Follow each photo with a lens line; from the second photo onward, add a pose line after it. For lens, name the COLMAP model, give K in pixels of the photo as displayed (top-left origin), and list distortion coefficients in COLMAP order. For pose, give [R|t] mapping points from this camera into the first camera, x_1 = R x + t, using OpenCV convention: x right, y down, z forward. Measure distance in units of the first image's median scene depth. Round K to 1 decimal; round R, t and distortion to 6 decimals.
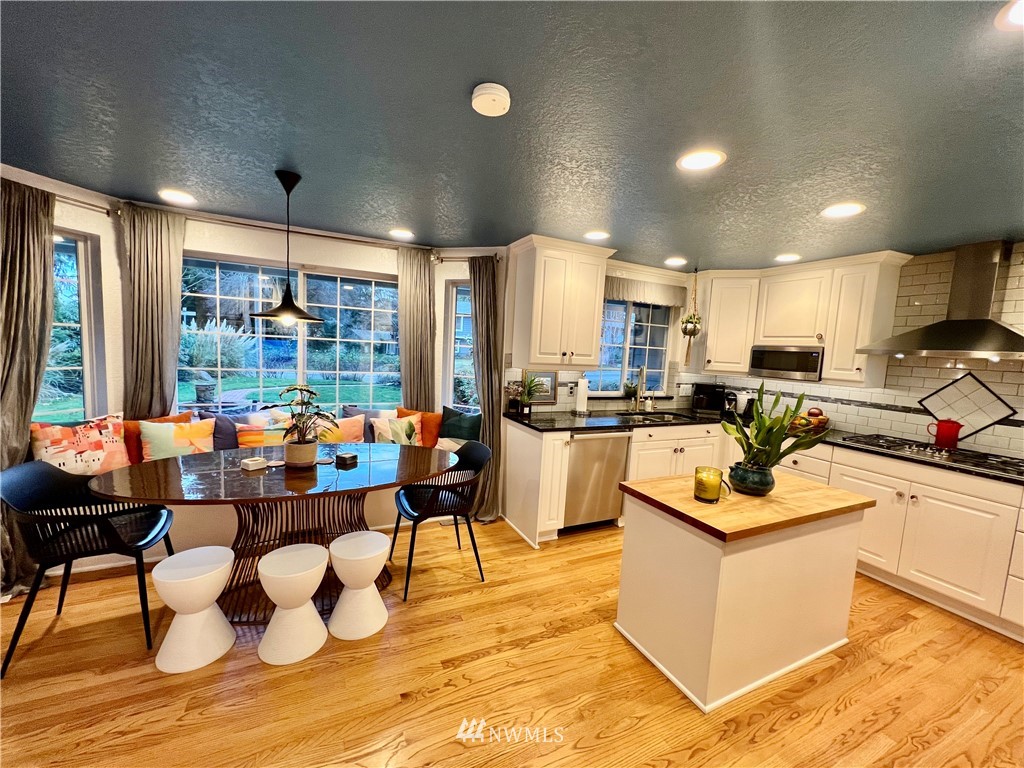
lens RADIAL K [[407.8, 0, 507.6], [0, 407.8, 382.9], [0, 0, 1]] dist [0.000296, 0.000037]
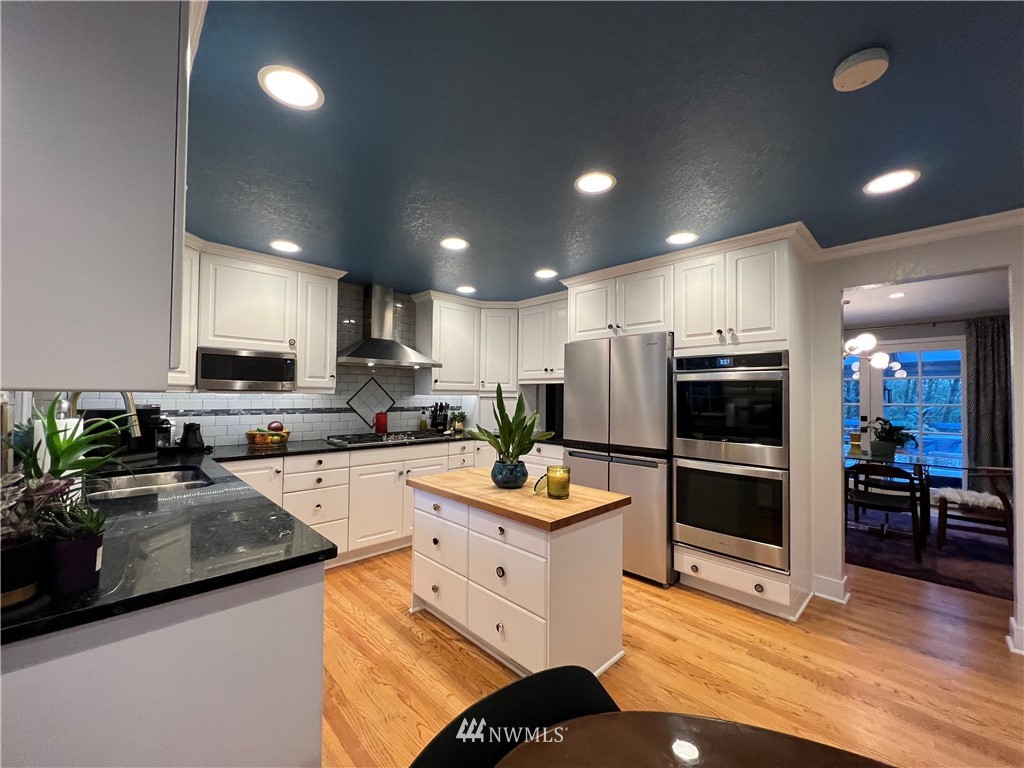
lens RADIAL K [[407.8, 0, 507.2], [0, 407.8, 387.8], [0, 0, 1]] dist [0.000296, 0.000037]
pose [[-0.310392, -0.031866, 0.950074, -0.266521], [0.059478, 0.996829, 0.052866, -0.030700], [-0.948746, 0.072918, -0.307512, 0.833310]]
